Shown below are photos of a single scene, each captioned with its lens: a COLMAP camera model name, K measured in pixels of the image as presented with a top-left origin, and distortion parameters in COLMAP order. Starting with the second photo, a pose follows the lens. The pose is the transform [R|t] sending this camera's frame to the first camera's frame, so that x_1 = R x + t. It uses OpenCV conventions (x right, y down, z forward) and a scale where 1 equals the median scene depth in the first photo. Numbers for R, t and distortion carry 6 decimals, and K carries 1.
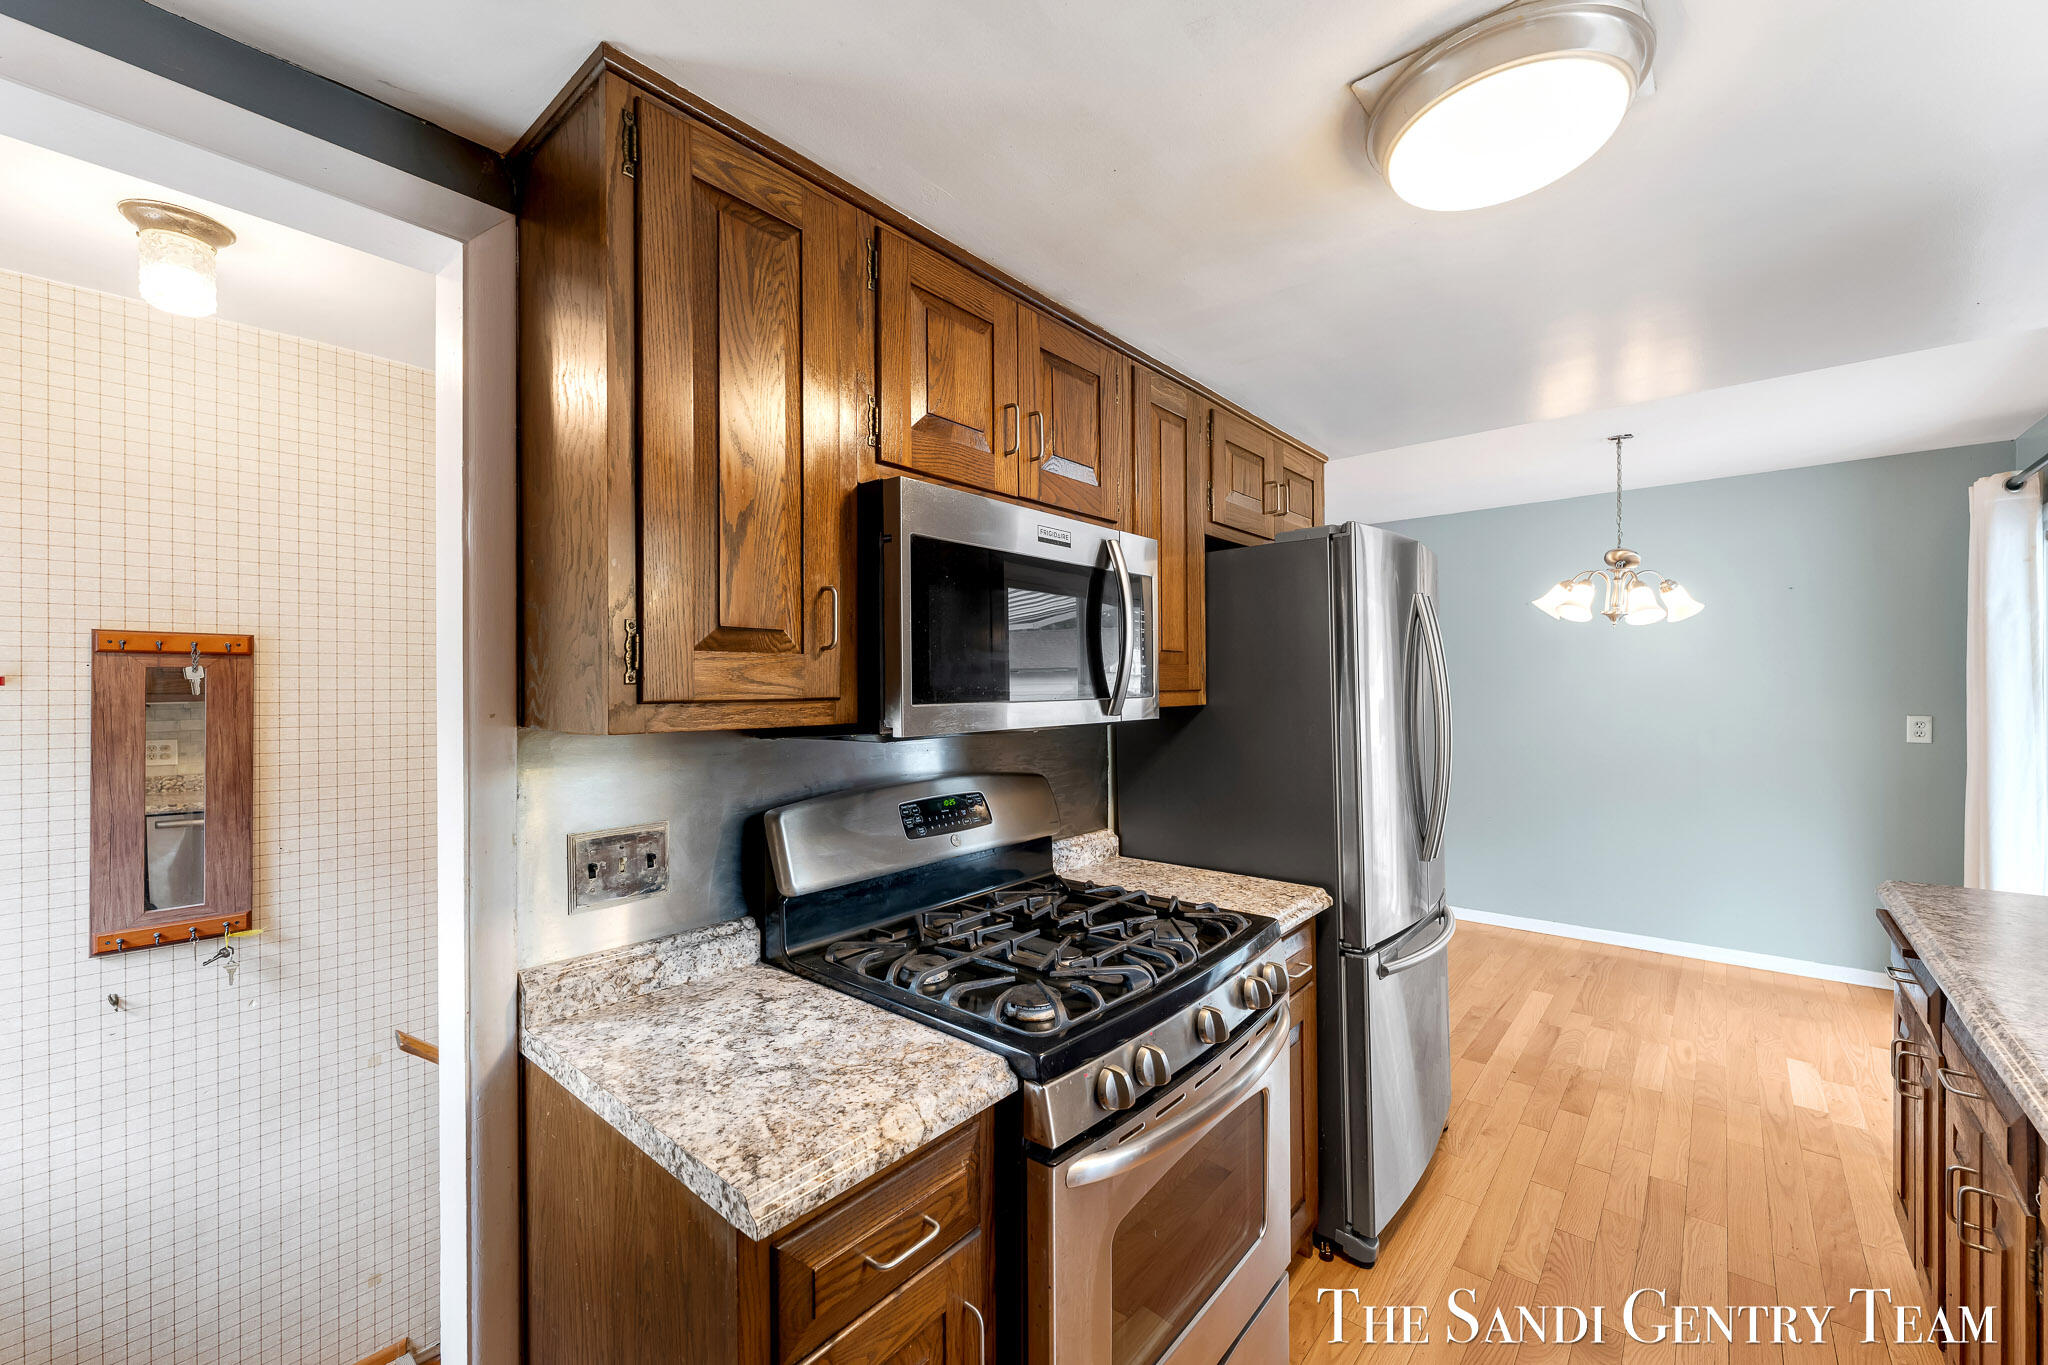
lens RADIAL K [[809.9, 0, 1023.8], [0, 809.9, 684.7], [0, 0, 1]] dist [0.000665, 0.000415]
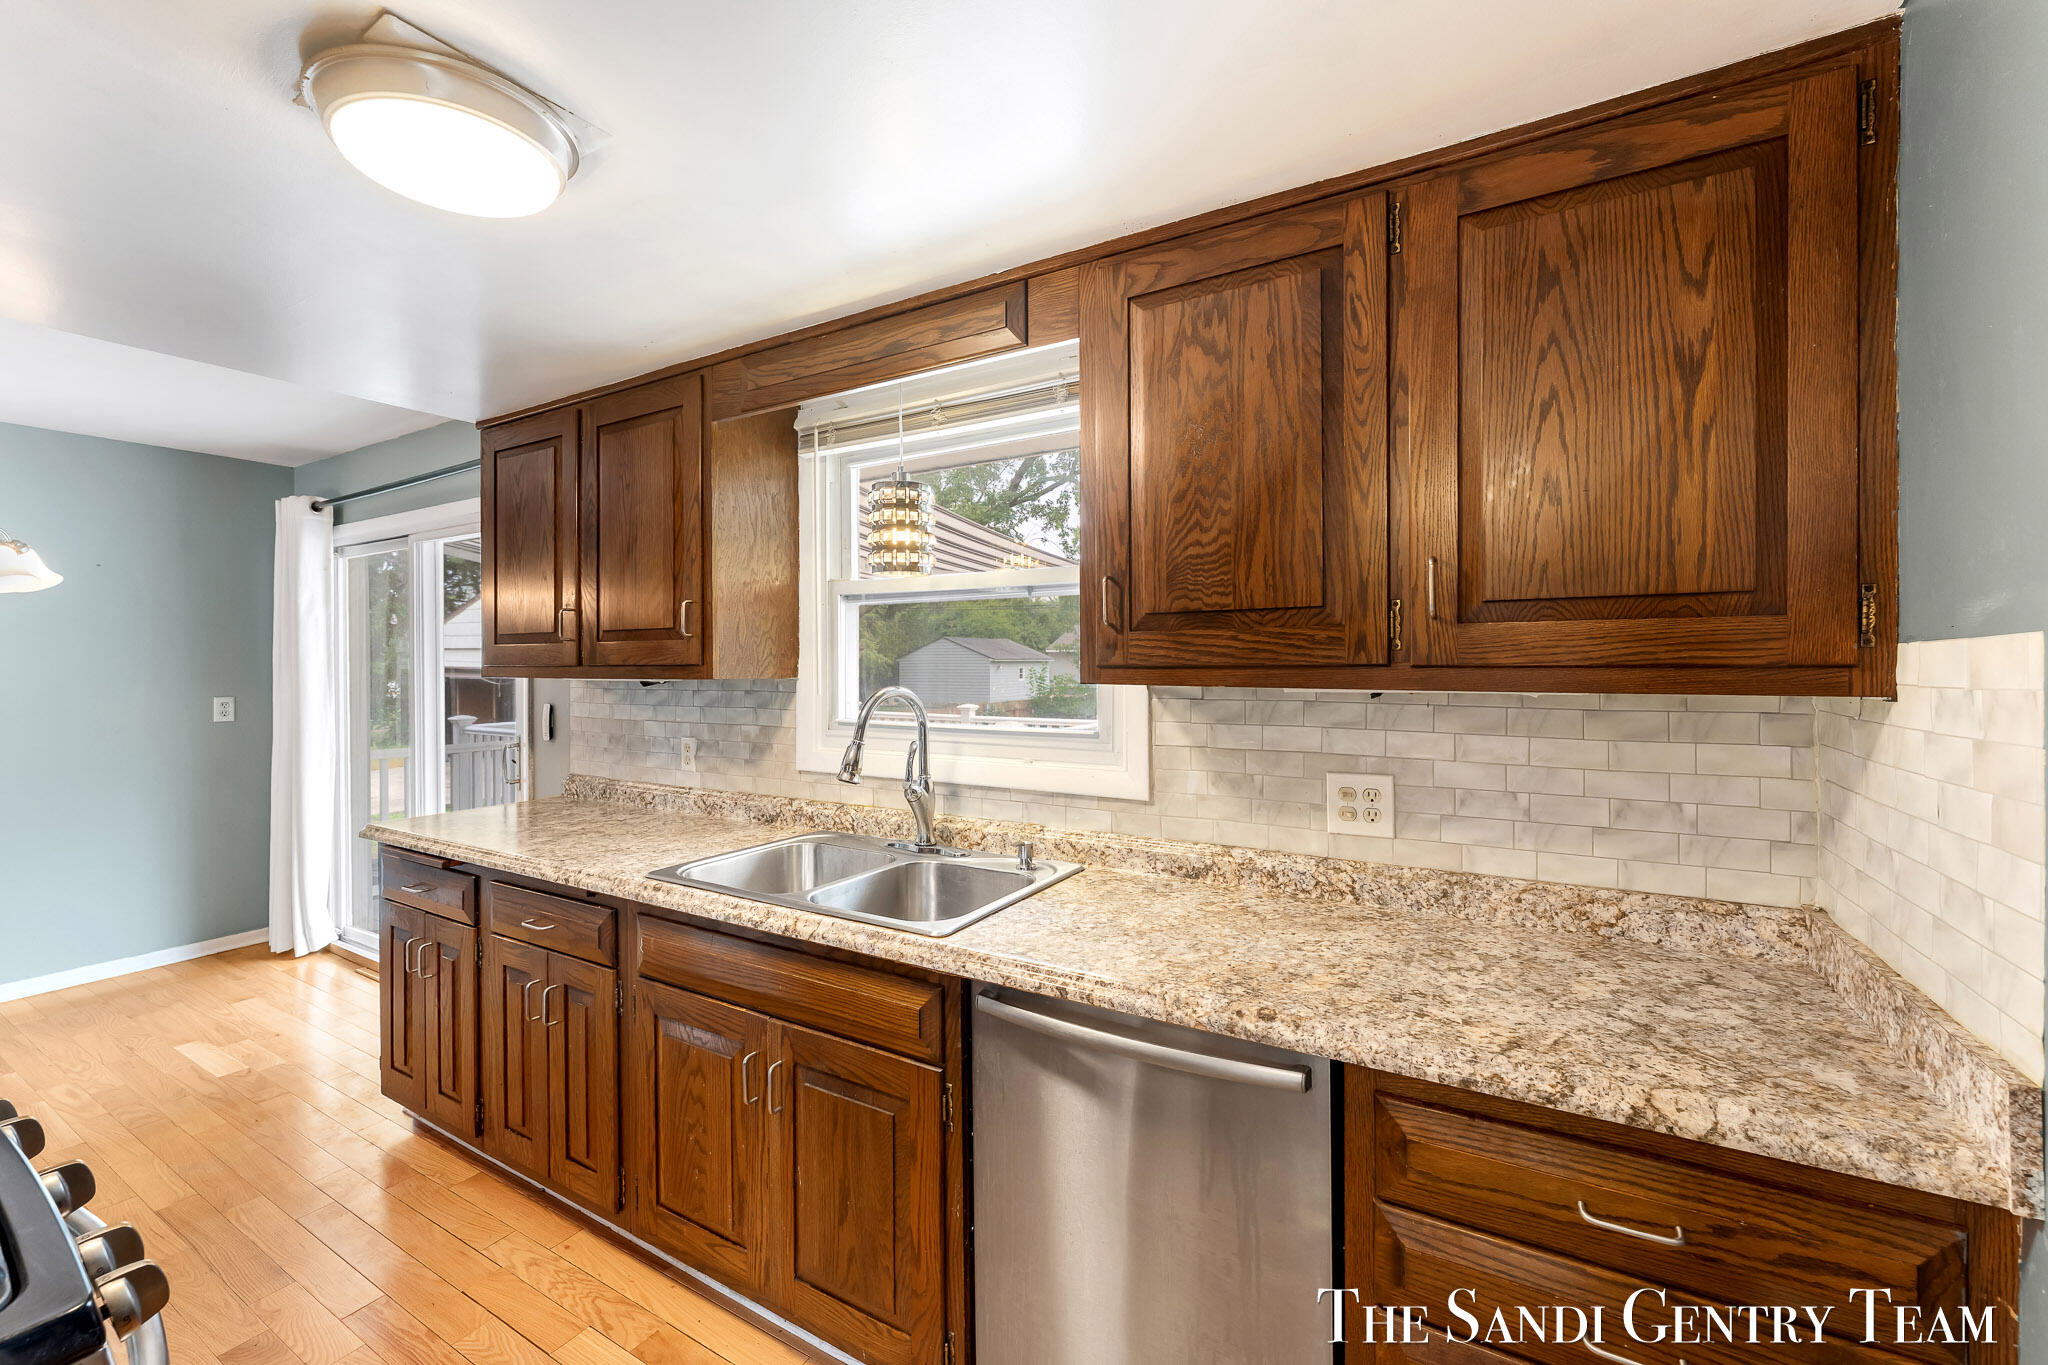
lens RADIAL K [[836.9, 0, 1016.8], [0, 836.9, 672.7], [0, 0, 1]] dist [0.001546, 0.000331]
pose [[-0.163417, -0.003938, 0.986549, -0.202348], [0.006569, 0.999966, 0.005080, 0.007457], [-0.986535, 0.007311, -0.163386, 0.138091]]
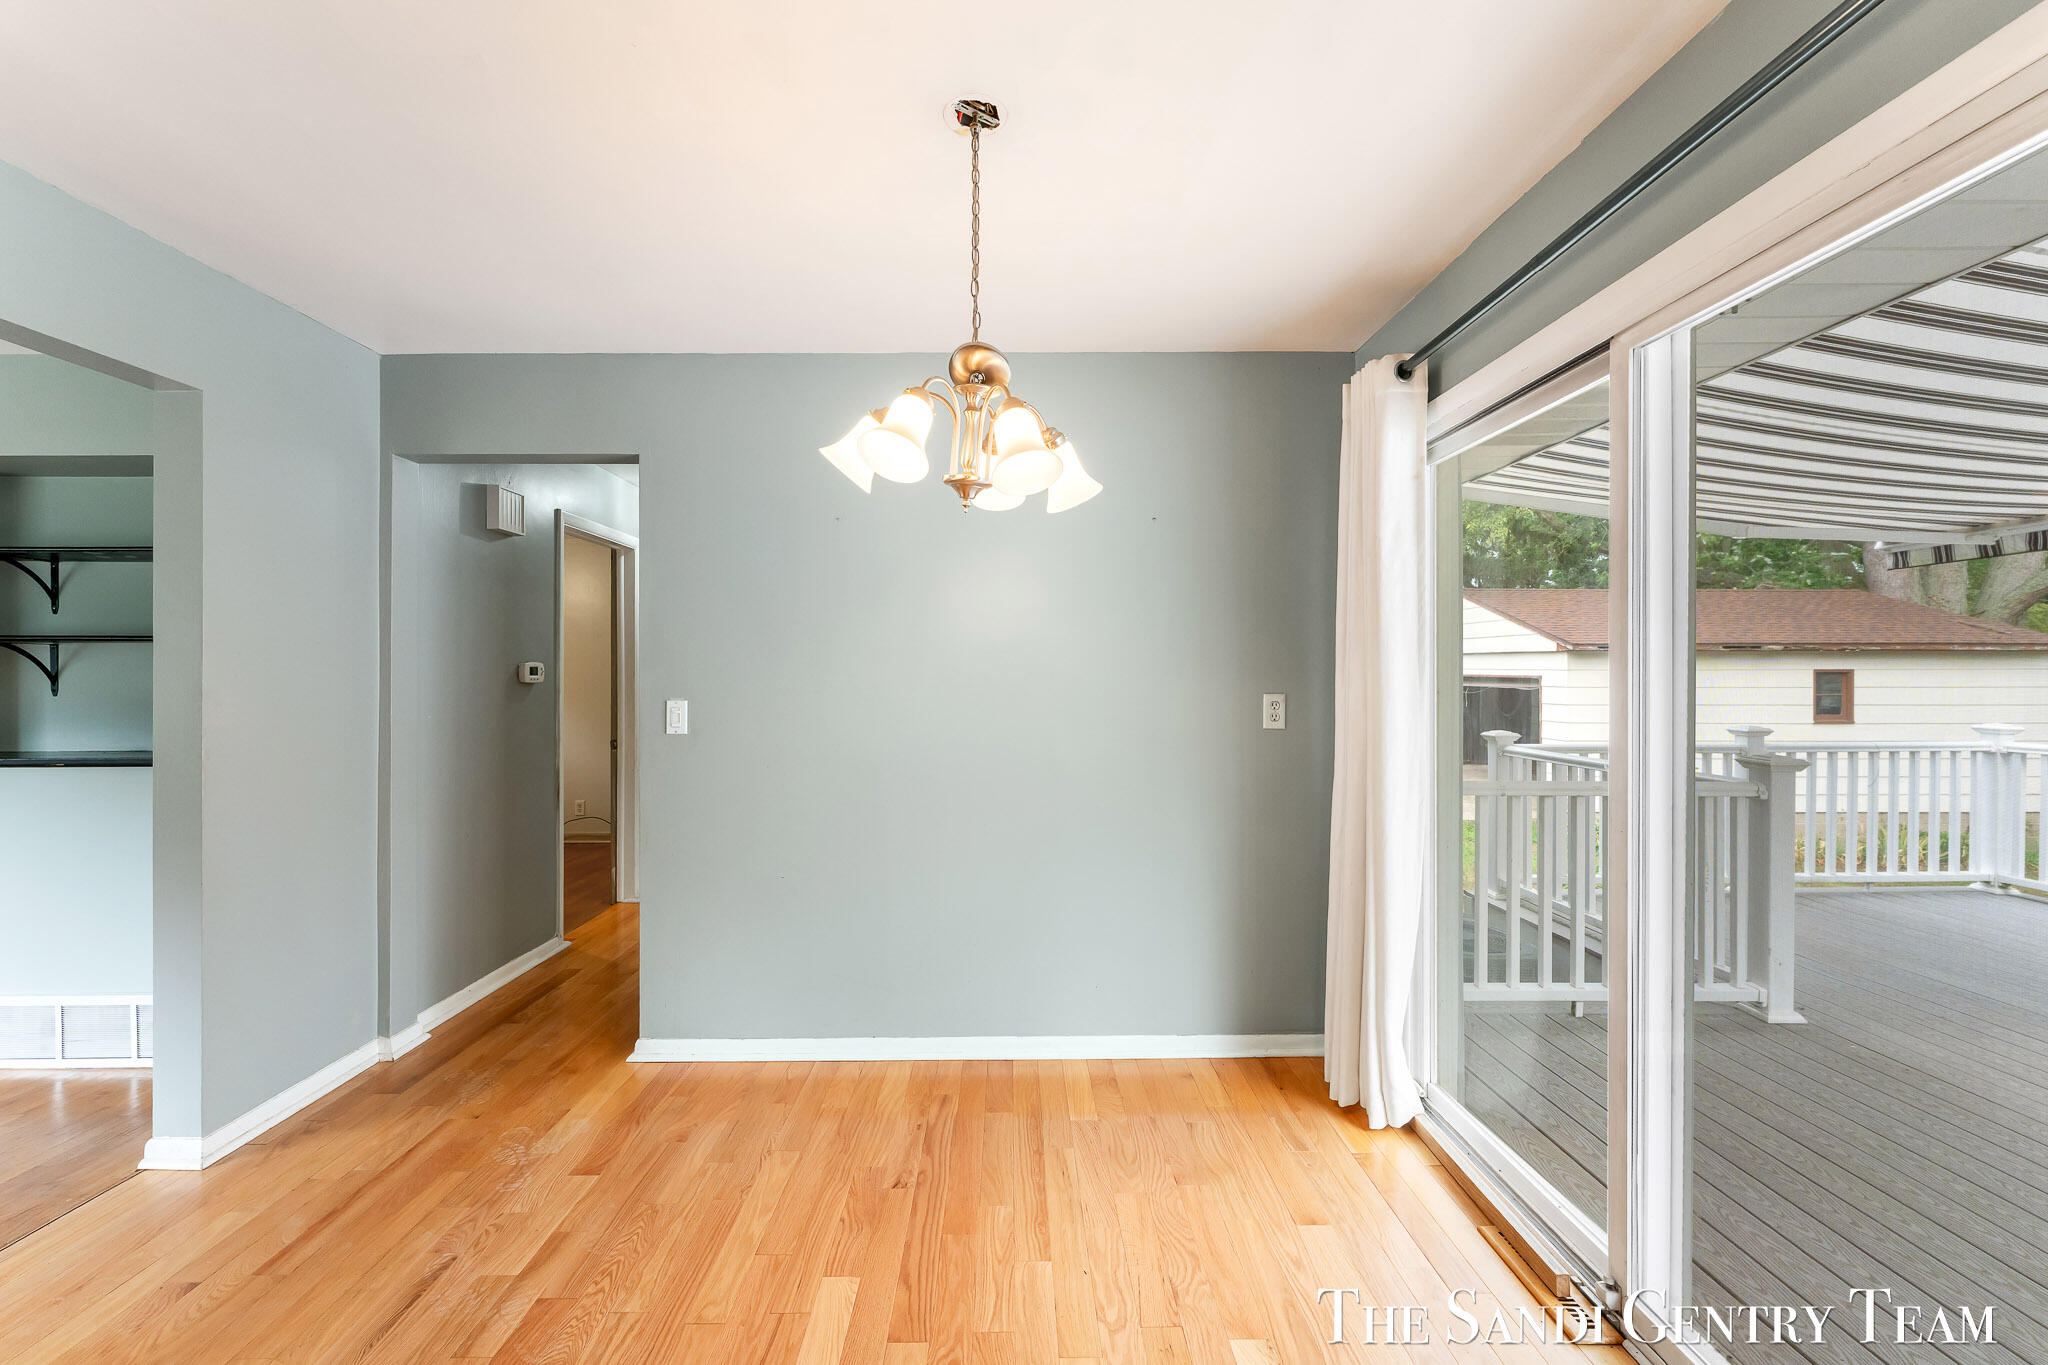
lens RADIAL K [[836.9, 0, 1016.8], [0, 836.9, 672.7], [0, 0, 1]] dist [0.001546, 0.000331]
pose [[0.751441, 0.008564, 0.659745, 0.422221], [-0.002079, 0.999942, -0.010612, 0.029339], [-0.659797, 0.006603, 0.751415, 0.604550]]
